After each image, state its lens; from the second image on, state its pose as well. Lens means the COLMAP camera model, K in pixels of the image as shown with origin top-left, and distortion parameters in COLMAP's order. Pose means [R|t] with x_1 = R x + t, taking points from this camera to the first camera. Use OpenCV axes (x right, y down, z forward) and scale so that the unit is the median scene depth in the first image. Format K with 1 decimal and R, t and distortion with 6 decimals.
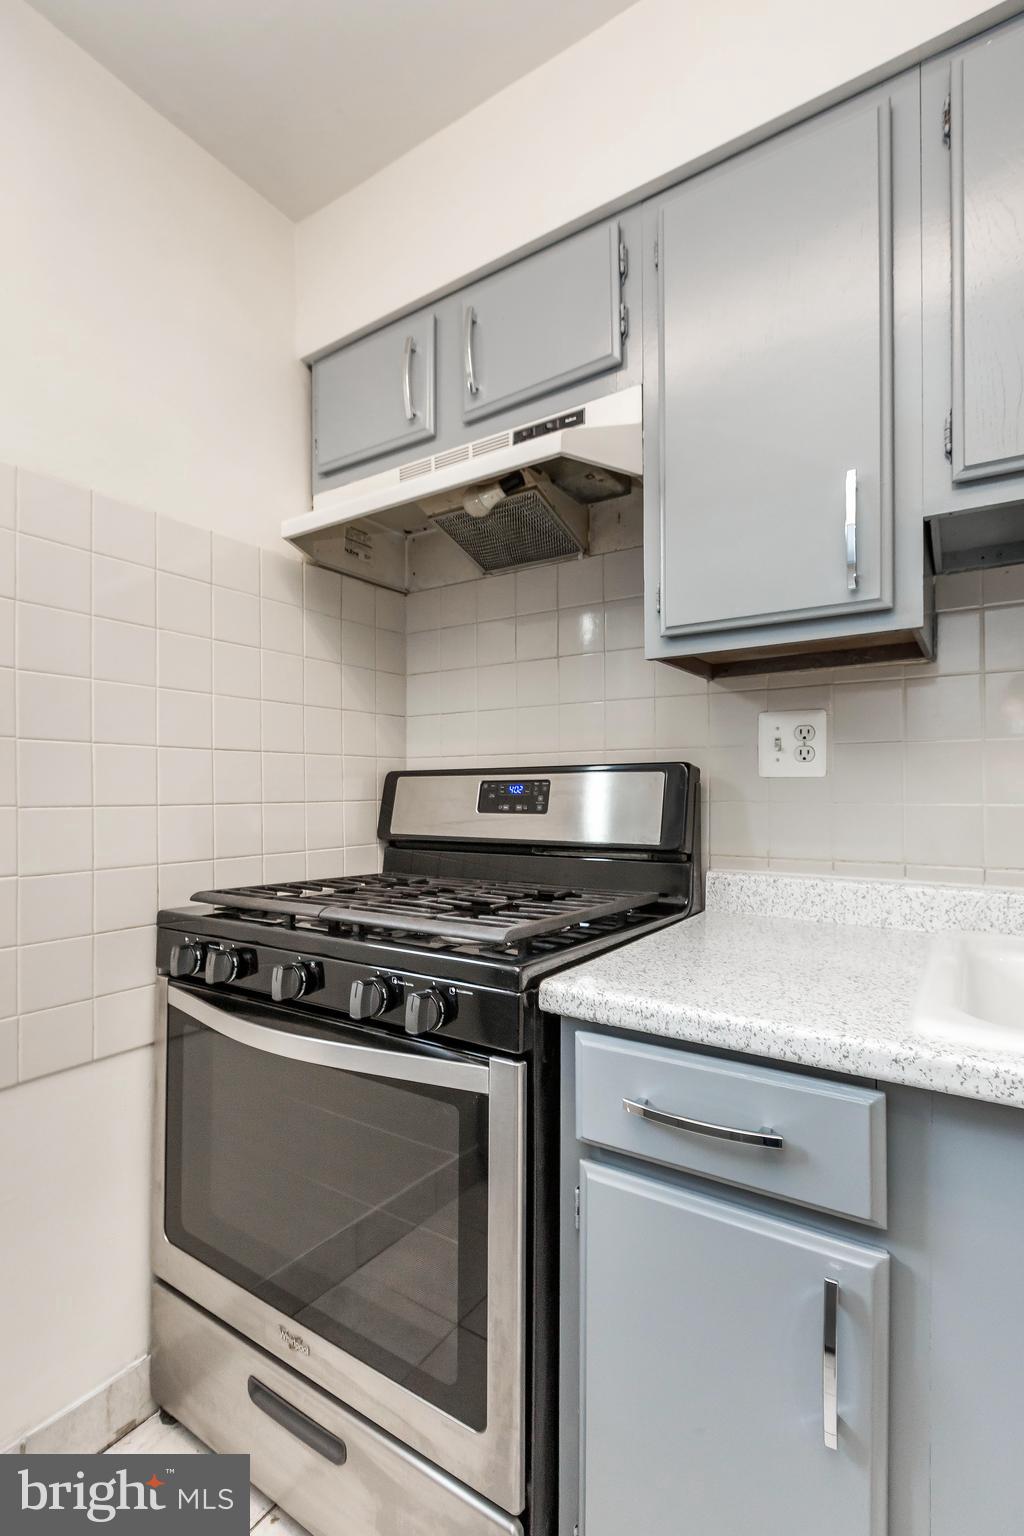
lens RADIAL K [[689.3, 0, 512.8], [0, 689.3, 790.2], [0, 0, 1]] dist [0.002406, 0.000384]
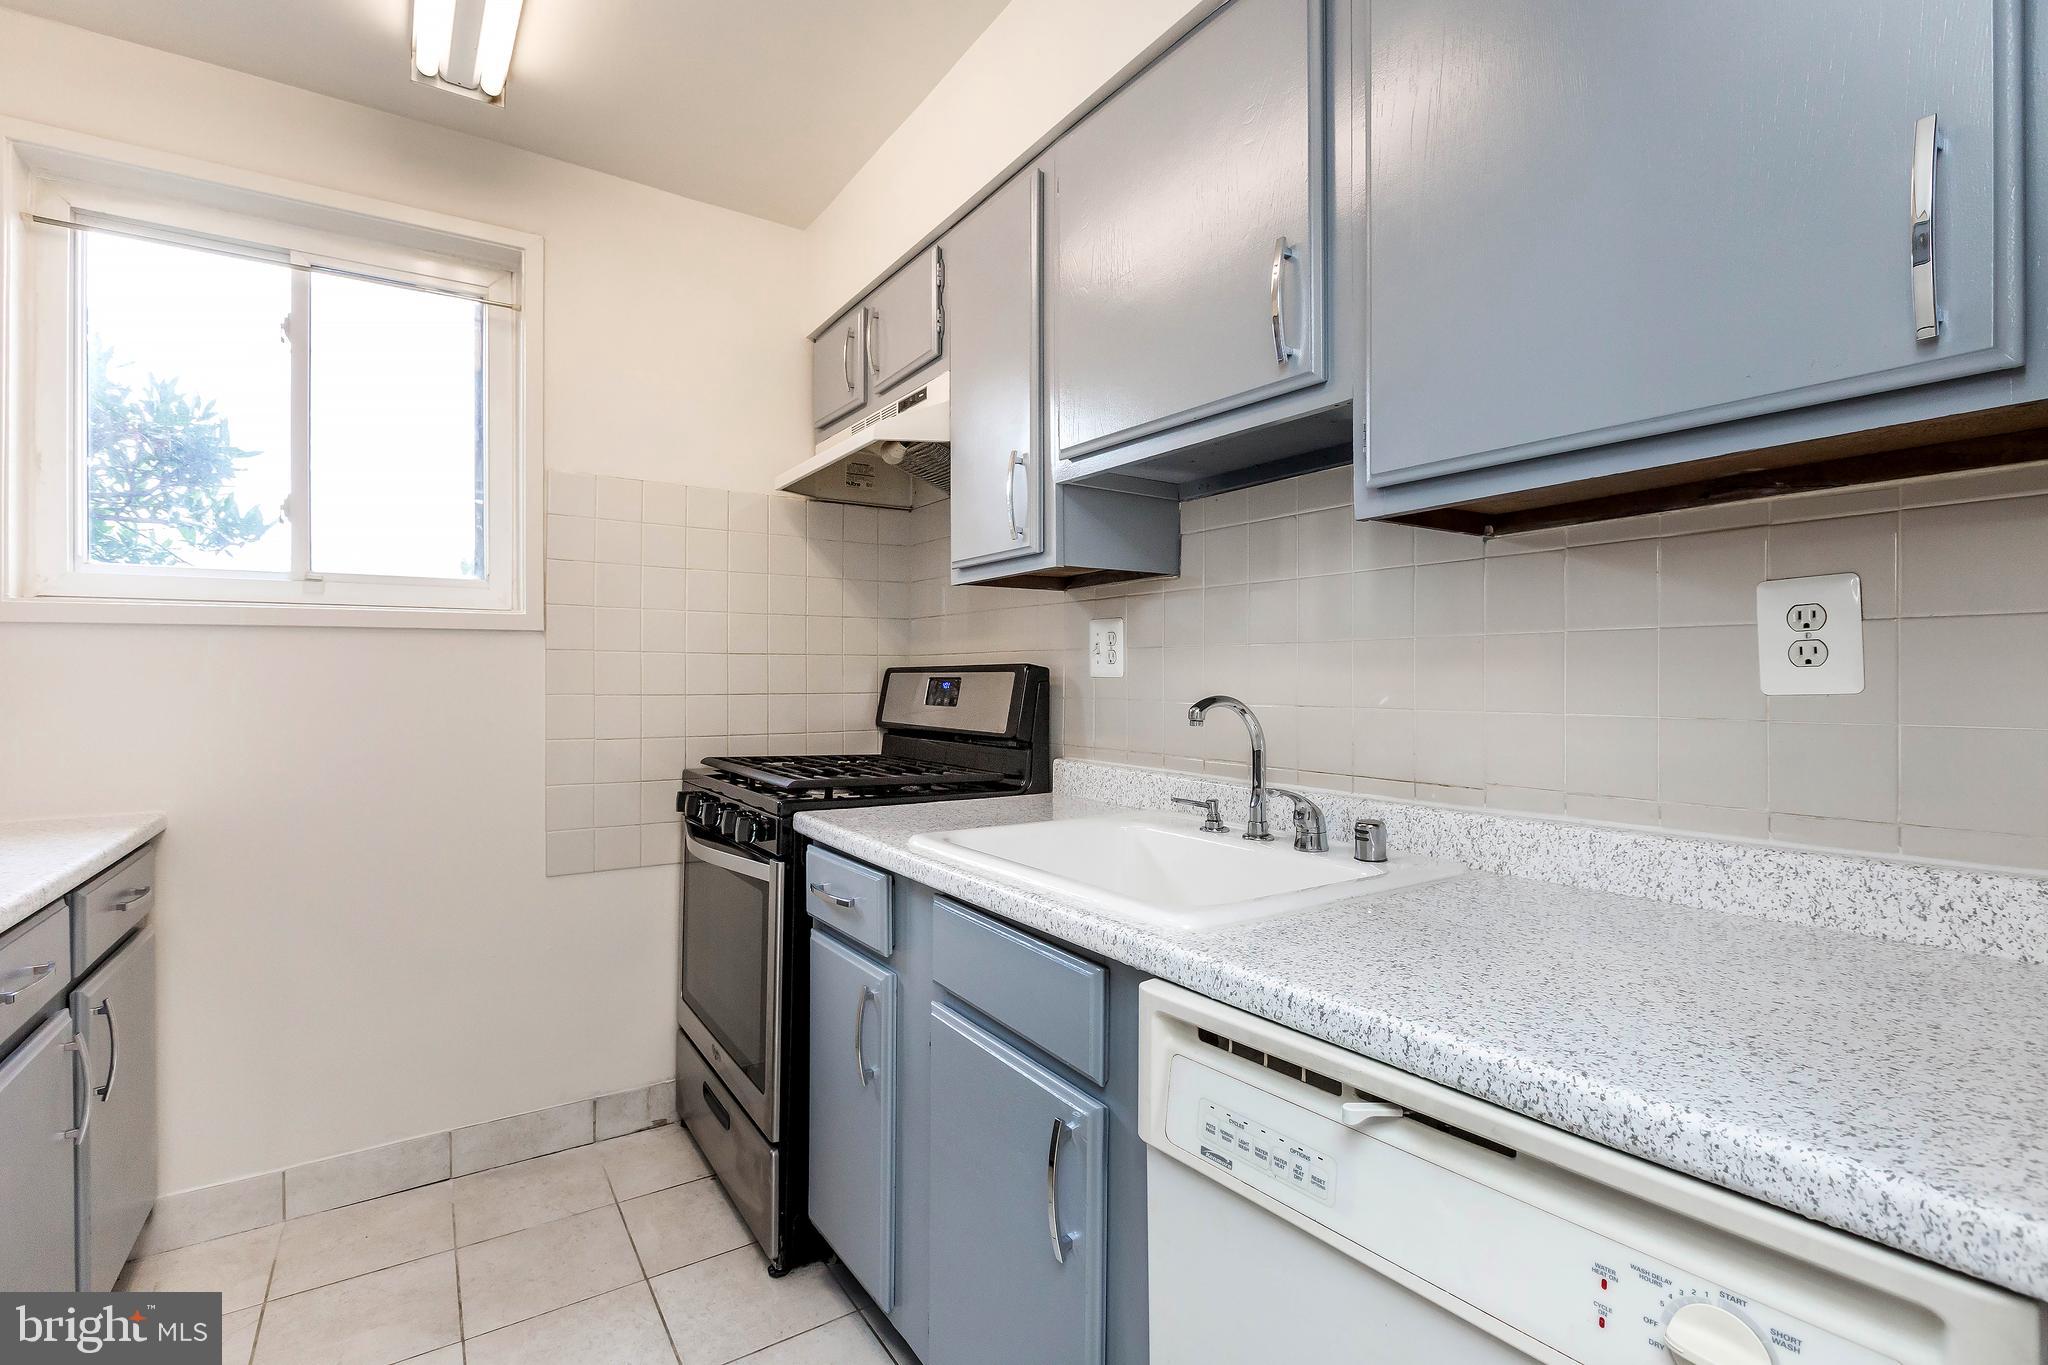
lens RADIAL K [[932.3, 0, 1024.0], [0, 932.3, 682.5], [0, 0, 1]] dist [-0.011361, -0.001367]
pose [[0.917241, 0.007737, -0.398257, 0.935487], [-0.005382, 0.999961, 0.007031, -0.021897], [0.398296, -0.004306, 0.917247, -0.491613]]
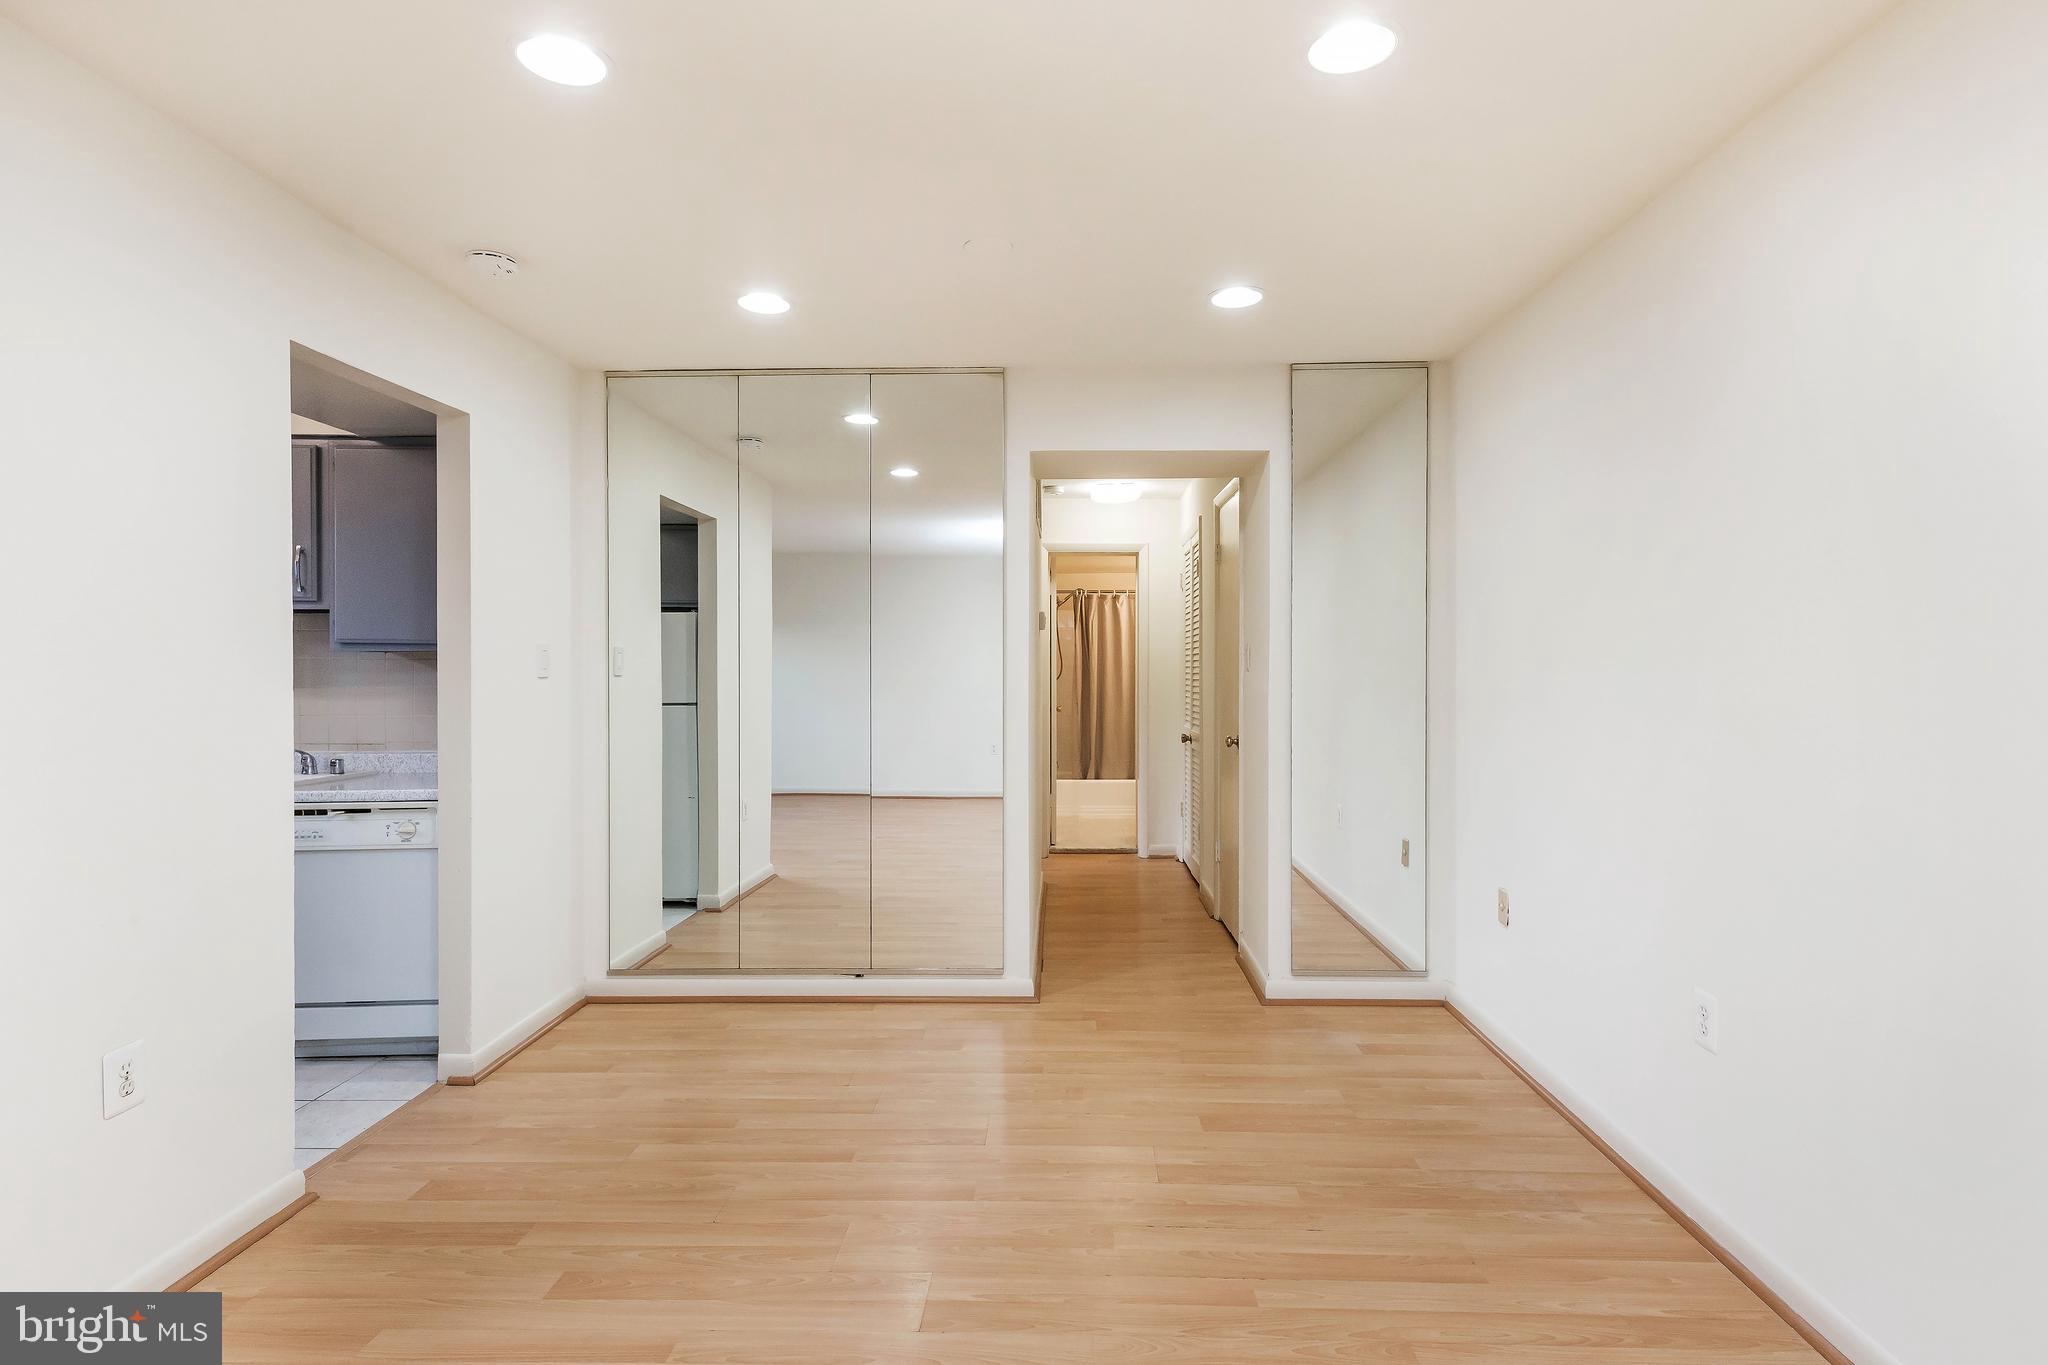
lens RADIAL K [[960.8, 0, 1023.7], [0, 960.8, 675.3], [0, 0, 1]] dist [0.011672, -0.000276]
pose [[0.847337, 0.001626, 0.531053, 1.082896], [-0.003521, 0.999991, 0.002556, -0.124265], [-0.531044, -0.004035, 0.847335, -2.915233]]
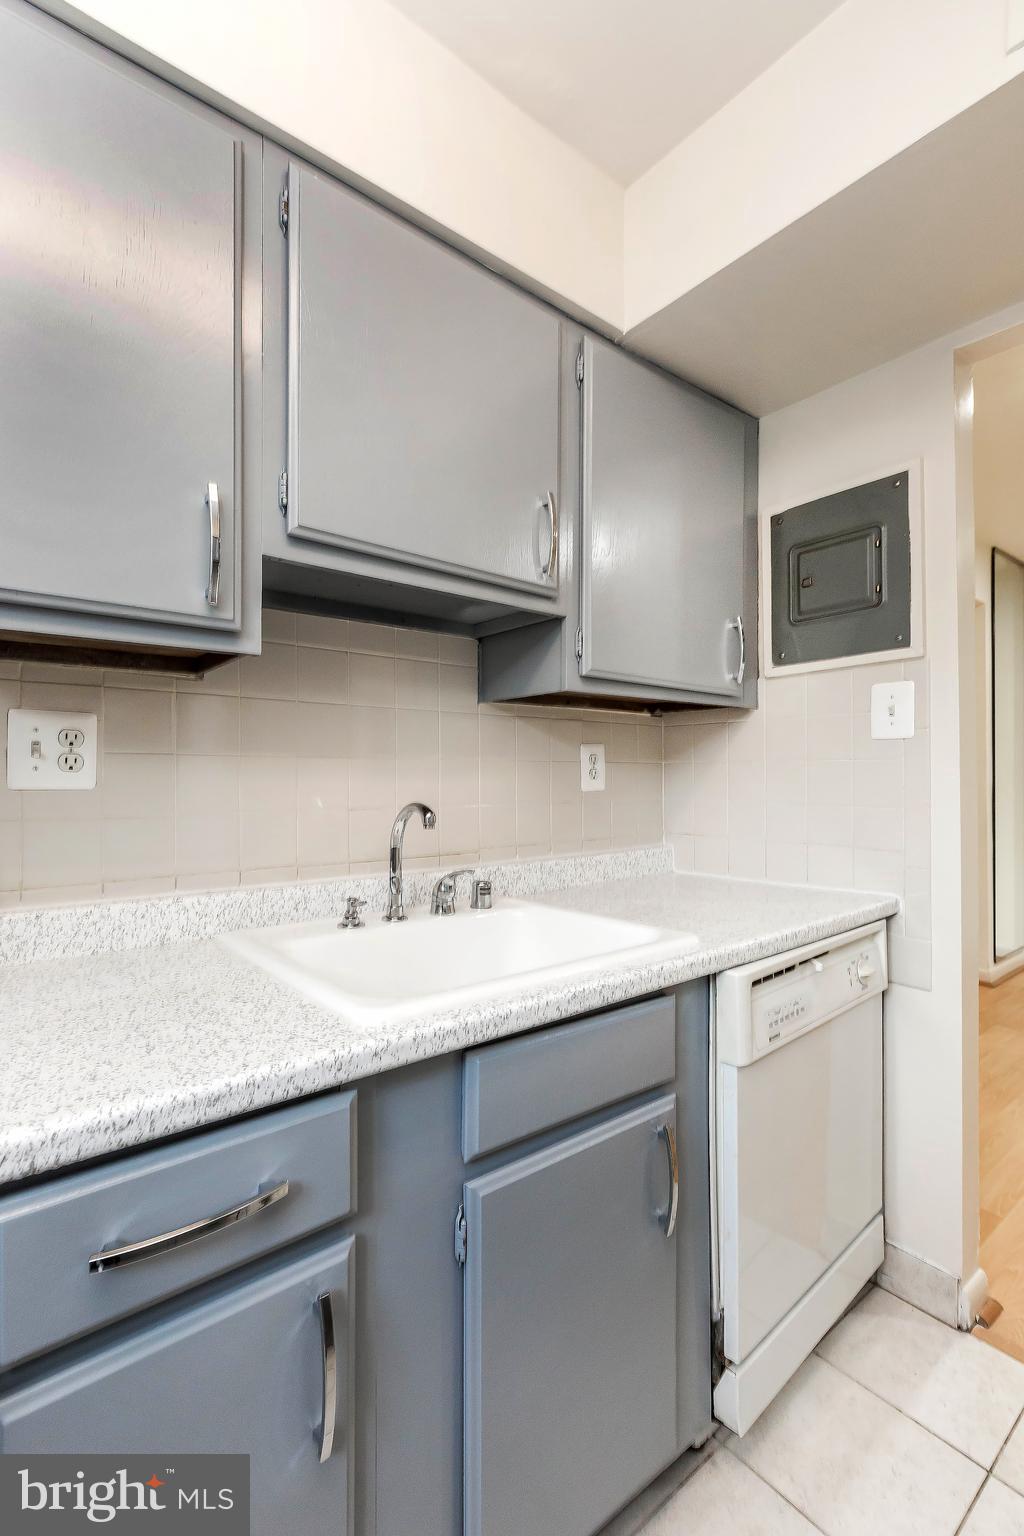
lens RADIAL K [[720.6, 0, 477.1], [0, 720.6, 769.7], [0, 0, 1]] dist [0.011672, -0.000276]
pose [[0.318514, 0.011981, 0.947842, -0.278497], [-0.000949, 0.999924, -0.012321, -0.033839], [-0.947918, 0.003025, 0.318501, 0.241099]]
